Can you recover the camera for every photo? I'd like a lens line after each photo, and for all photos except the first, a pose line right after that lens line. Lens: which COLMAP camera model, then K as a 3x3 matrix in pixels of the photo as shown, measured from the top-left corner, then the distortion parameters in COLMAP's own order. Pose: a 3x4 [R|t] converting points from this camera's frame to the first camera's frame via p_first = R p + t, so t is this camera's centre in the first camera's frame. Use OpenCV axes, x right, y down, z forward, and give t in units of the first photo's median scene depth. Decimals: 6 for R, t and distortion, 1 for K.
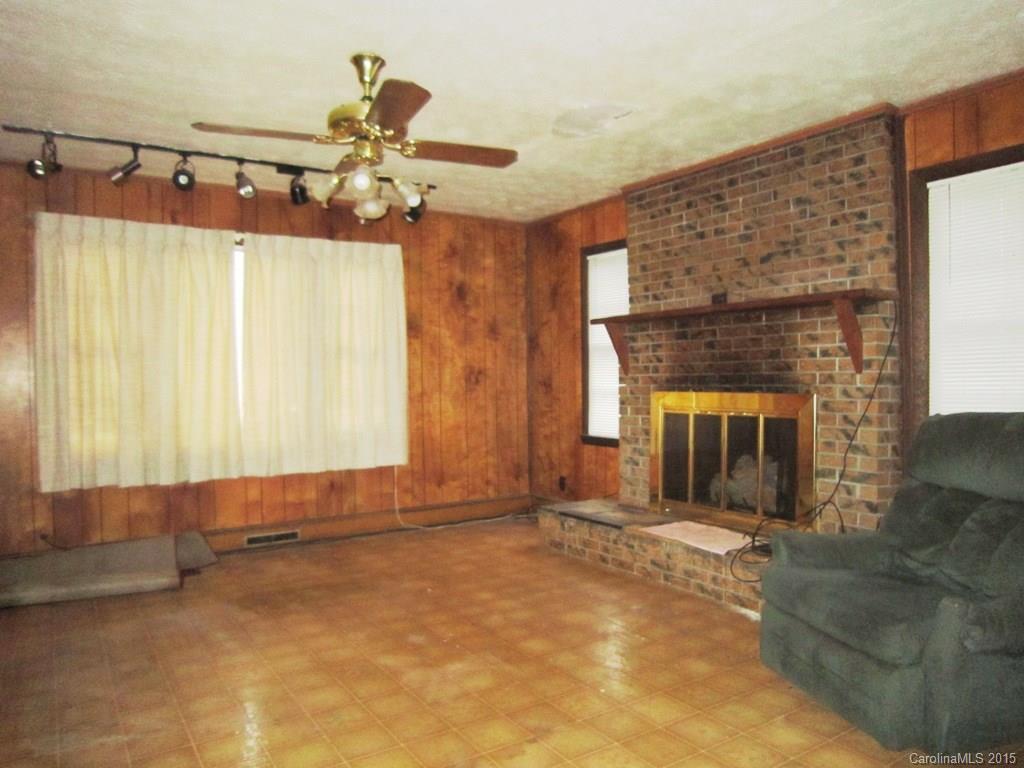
lens RADIAL K [[740.0, 0, 522.9], [0, 740.0, 384.9], [0, 0, 1]] dist [-0.031579, 0.005222]
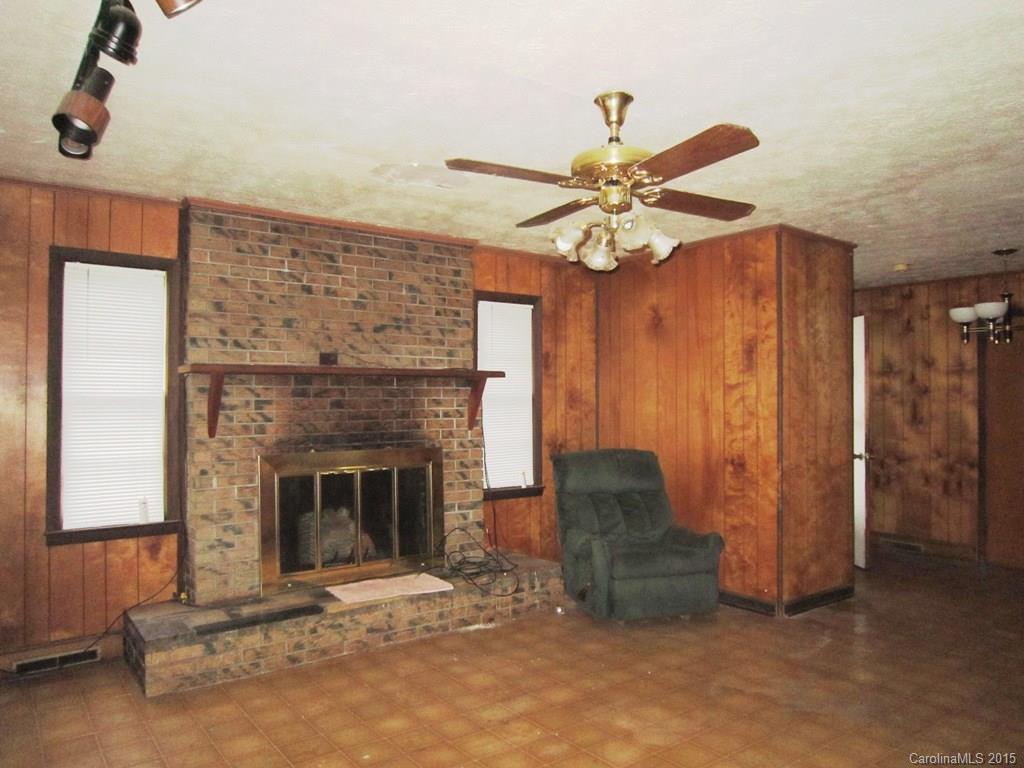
lens RADIAL K [[740.0, 0, 522.9], [0, 740.0, 384.9], [0, 0, 1]] dist [-0.031579, 0.005222]
pose [[-0.066623, 0.032617, 0.997245, -0.752839], [0.016140, 0.999370, -0.031608, -0.043598], [-0.997648, 0.013990, -0.067108, 0.801280]]
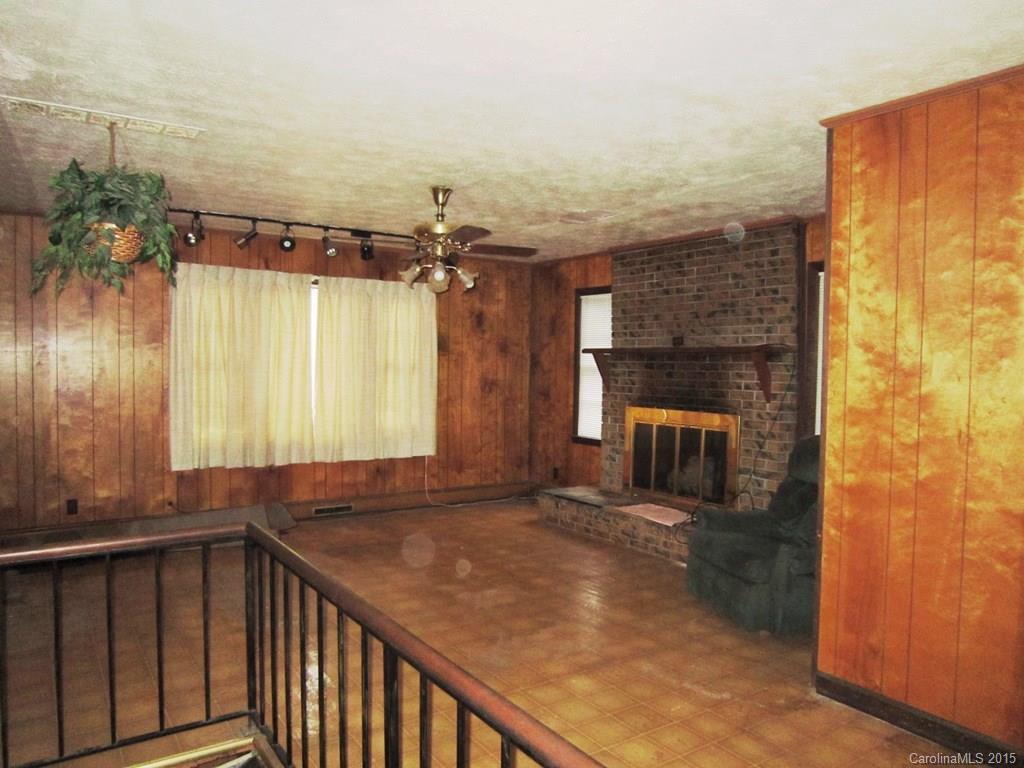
lens RADIAL K [[740.0, 0, 522.9], [0, 740.0, 384.9], [0, 0, 1]] dist [-0.031579, 0.005222]
pose [[0.999421, 0.027028, 0.020672, -0.043959], [-0.027371, 0.999489, 0.016484, -0.049284], [-0.020216, -0.017040, 0.999650, -0.350277]]
